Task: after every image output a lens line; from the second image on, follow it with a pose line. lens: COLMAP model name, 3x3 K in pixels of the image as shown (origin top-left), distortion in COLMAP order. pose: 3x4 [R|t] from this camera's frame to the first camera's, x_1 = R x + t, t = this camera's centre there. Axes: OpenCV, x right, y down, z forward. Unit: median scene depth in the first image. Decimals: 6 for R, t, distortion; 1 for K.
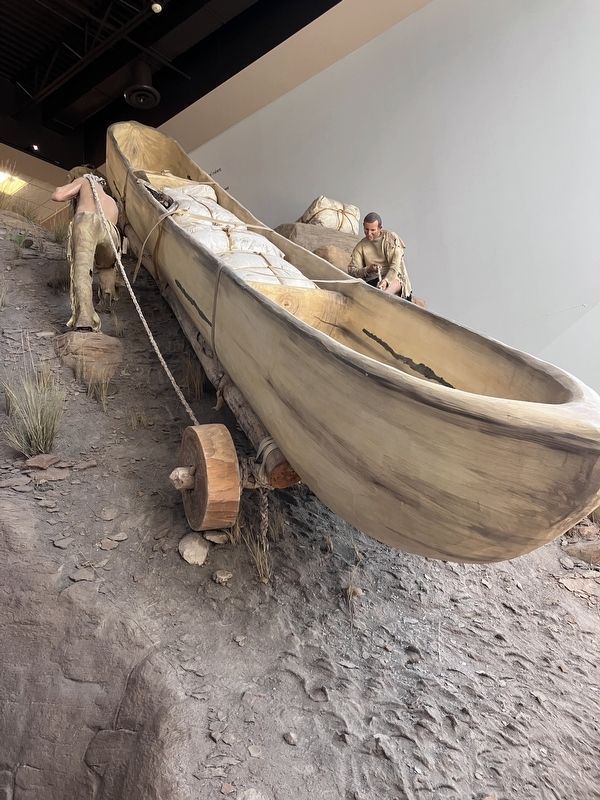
lens RADIAL K [[657.5, 0, 300.0], [0, 657.5, 400.0], [0, 0, 1]] dist [0.011279, -0.001075]
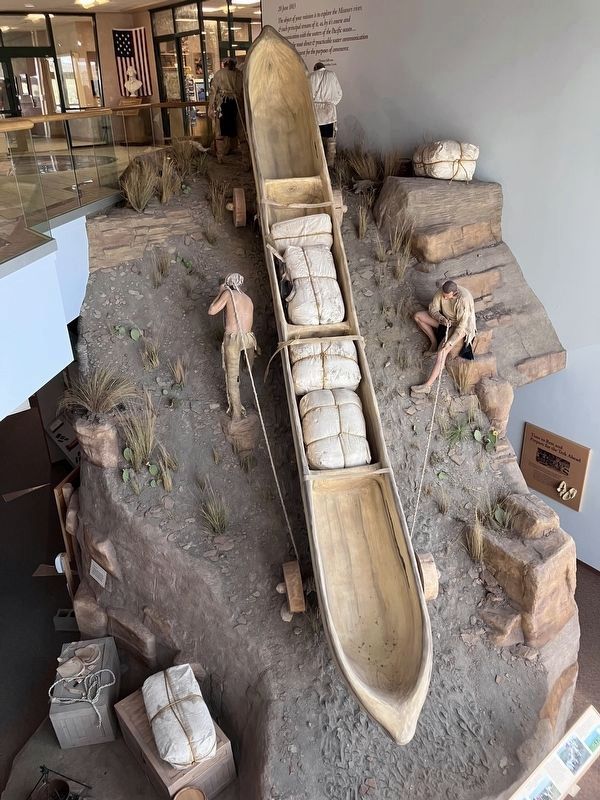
lens RADIAL K [[657.5, 0, 300.0], [0, 657.5, 400.0], [0, 0, 1]] dist [0.011279, -0.001075]
pose [[0.968031, 0.140241, -0.207962, 0.268072], [0.014864, 0.795565, 0.605686, -1.836107], [0.250390, -0.589414, 0.768047, -0.332644]]
